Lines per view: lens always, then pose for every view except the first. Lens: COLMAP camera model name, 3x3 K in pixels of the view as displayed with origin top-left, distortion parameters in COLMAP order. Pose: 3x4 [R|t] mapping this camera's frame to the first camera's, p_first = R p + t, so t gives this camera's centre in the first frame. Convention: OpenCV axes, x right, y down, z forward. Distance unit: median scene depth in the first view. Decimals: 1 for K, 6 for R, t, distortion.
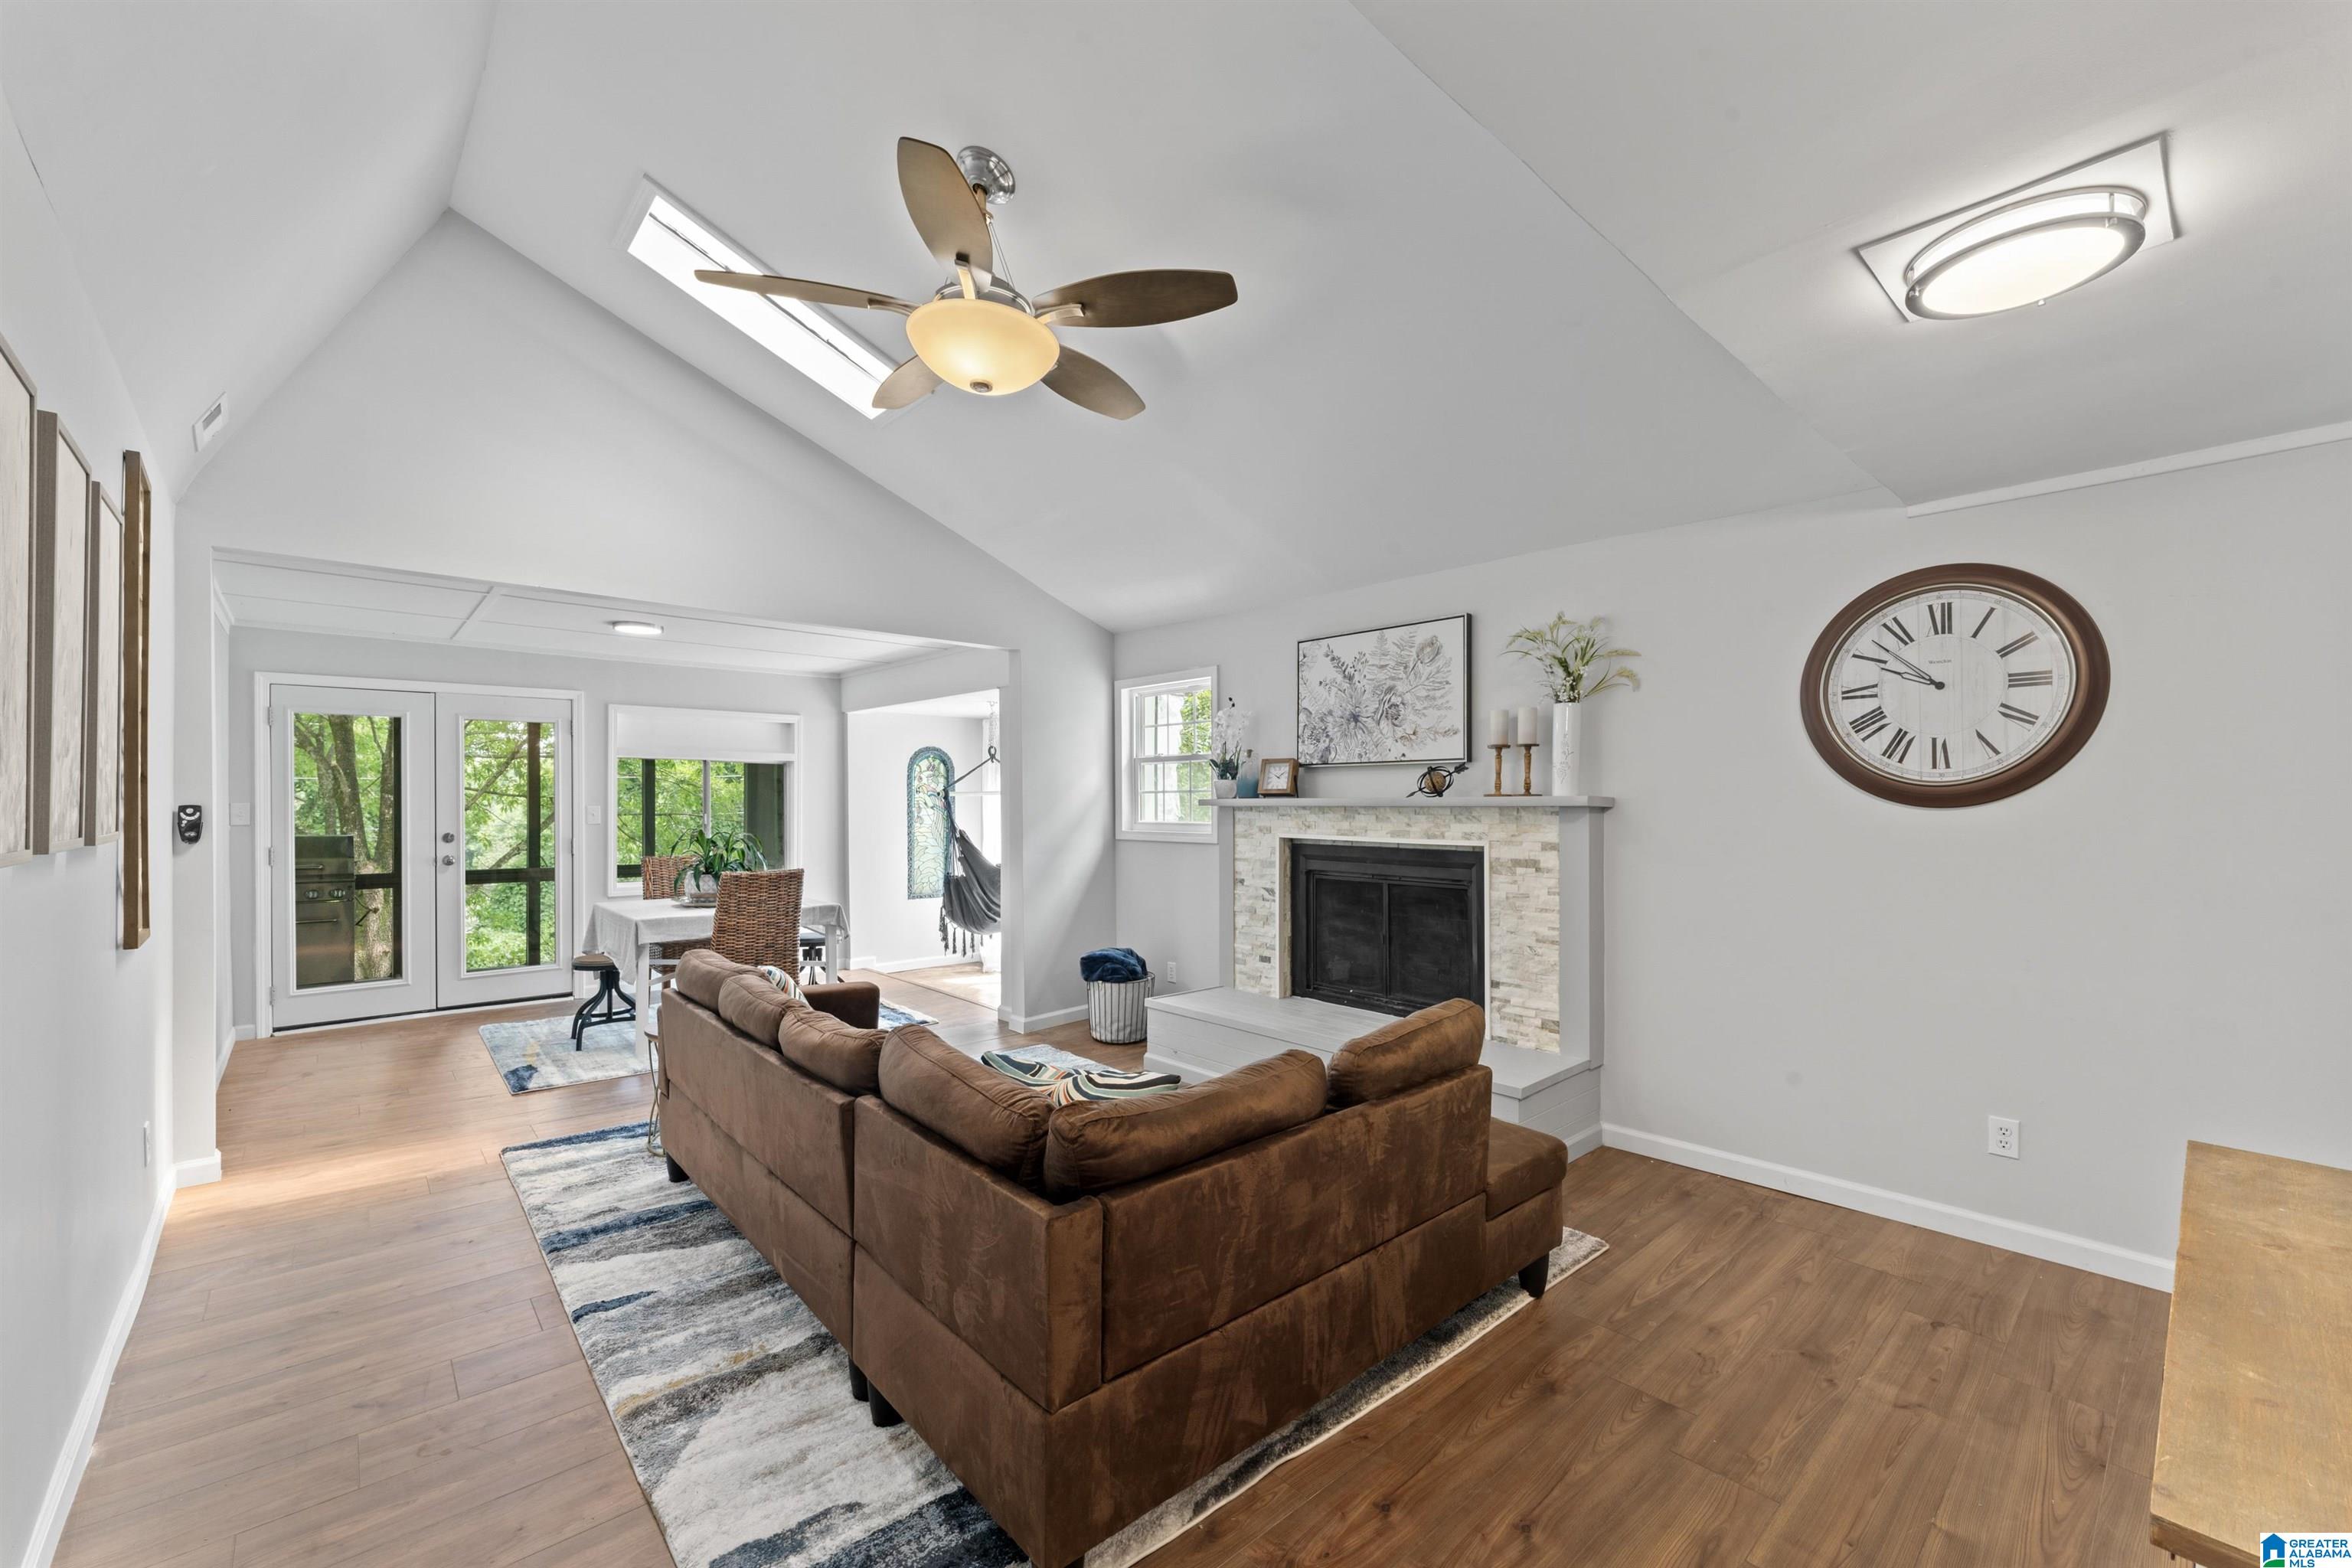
lens RADIAL K [[945.6, 0, 1172.5], [0, 945.6, 796.5], [0, 0, 1]] dist [-0.000102, -0.000020]
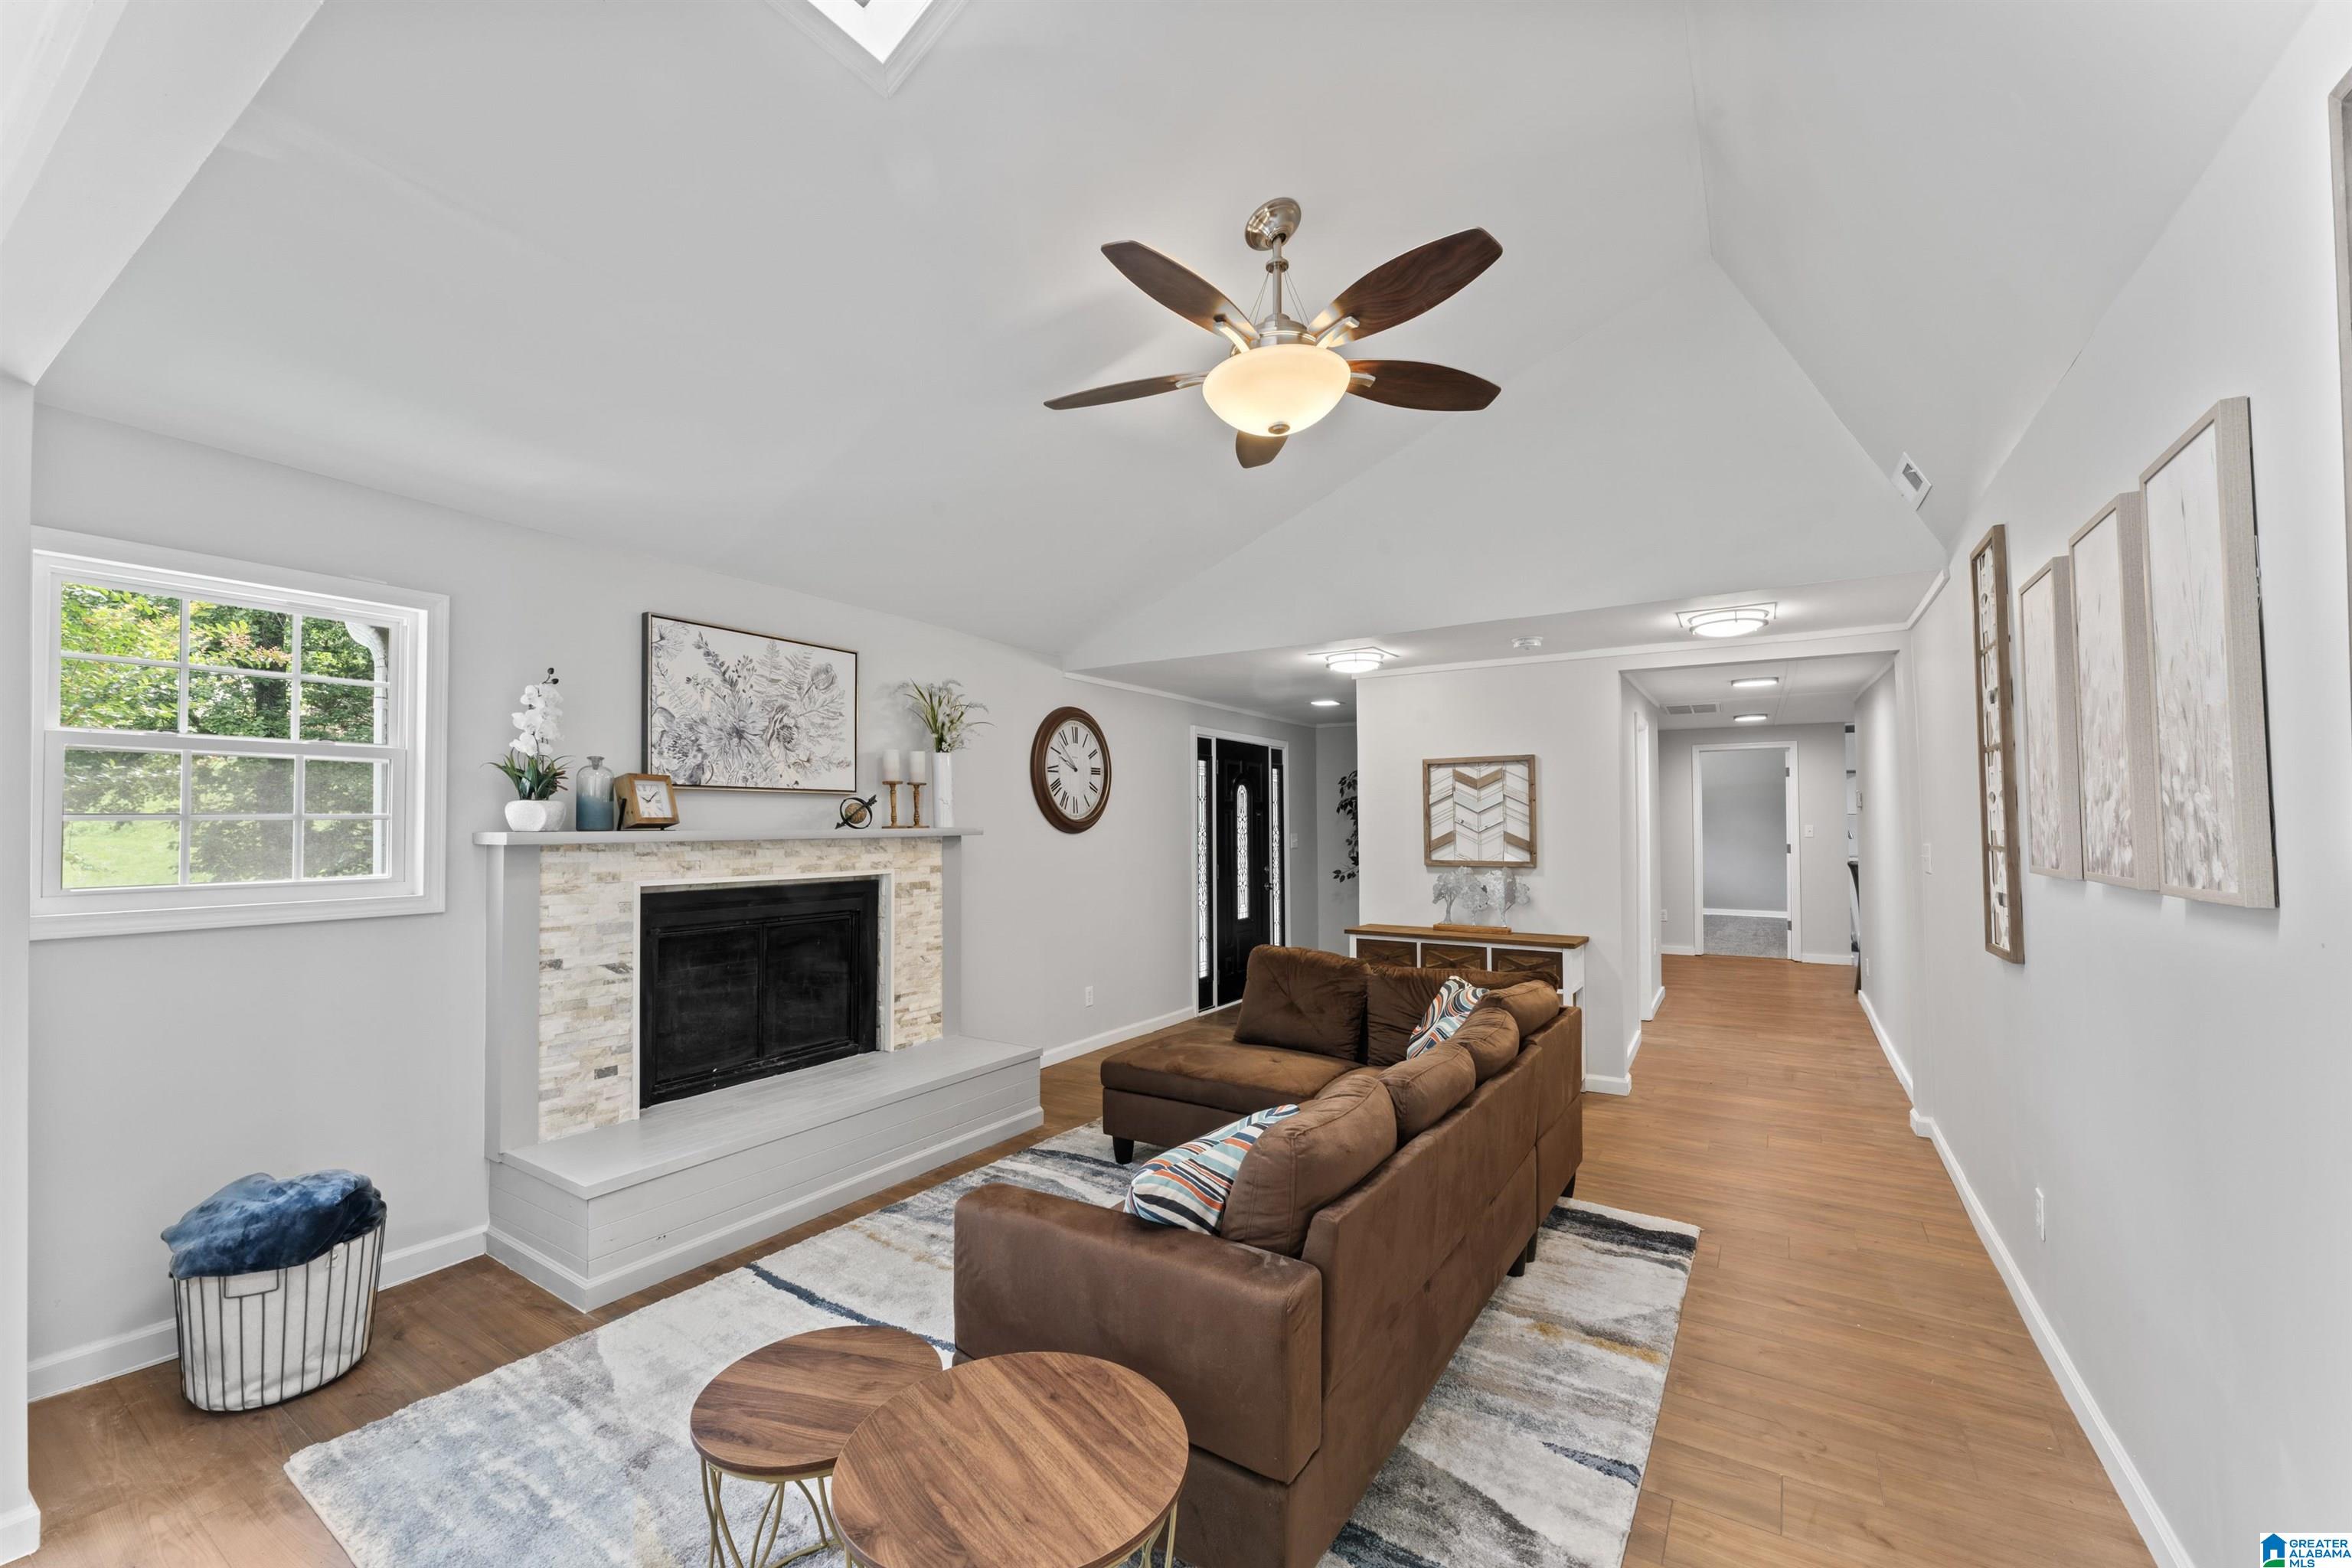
lens RADIAL K [[945.6, 0, 1172.5], [0, 945.6, 796.5], [0, 0, 1]] dist [-0.000102, -0.000020]
pose [[-0.260266, 0.028742, 0.965109, -0.750793], [-0.002922, 0.999529, -0.030555, -0.003618], [-0.965533, -0.010772, -0.260059, 0.902560]]
